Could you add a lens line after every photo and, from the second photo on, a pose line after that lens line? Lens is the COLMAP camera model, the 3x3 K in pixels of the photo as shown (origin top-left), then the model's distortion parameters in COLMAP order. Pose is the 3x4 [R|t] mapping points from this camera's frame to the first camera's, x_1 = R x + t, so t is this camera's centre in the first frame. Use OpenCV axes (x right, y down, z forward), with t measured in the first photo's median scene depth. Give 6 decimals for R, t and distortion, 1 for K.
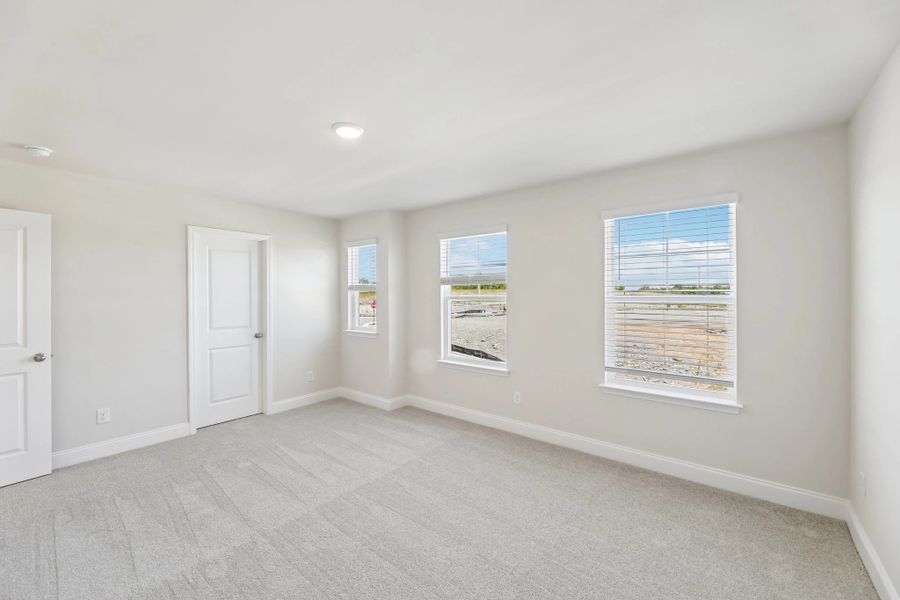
lens RADIAL K [[374.8, 0, 450.0], [0, 374.8, 300.0], [0, 0, 1]] dist [0.000634, 0.000096]
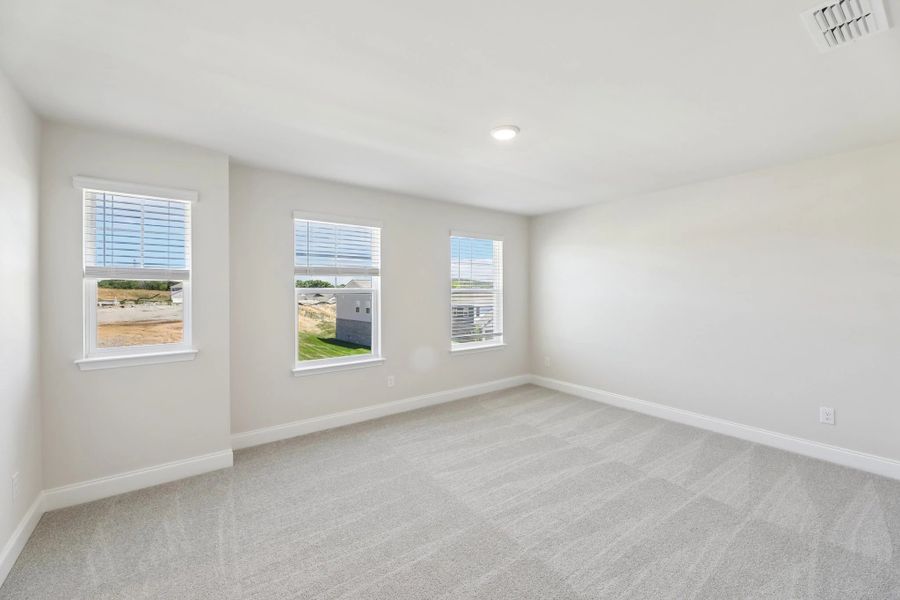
lens RADIAL K [[364.1, 0, 448.8], [0, 364.1, 289.4], [0, 0, 1]] dist [0.000027, -0.000111]
pose [[0.248481, -0.003695, 0.968630, -0.678638], [0.012076, 0.999927, 0.000717, -0.005193], [-0.968561, 0.011519, 0.248508, 0.480664]]
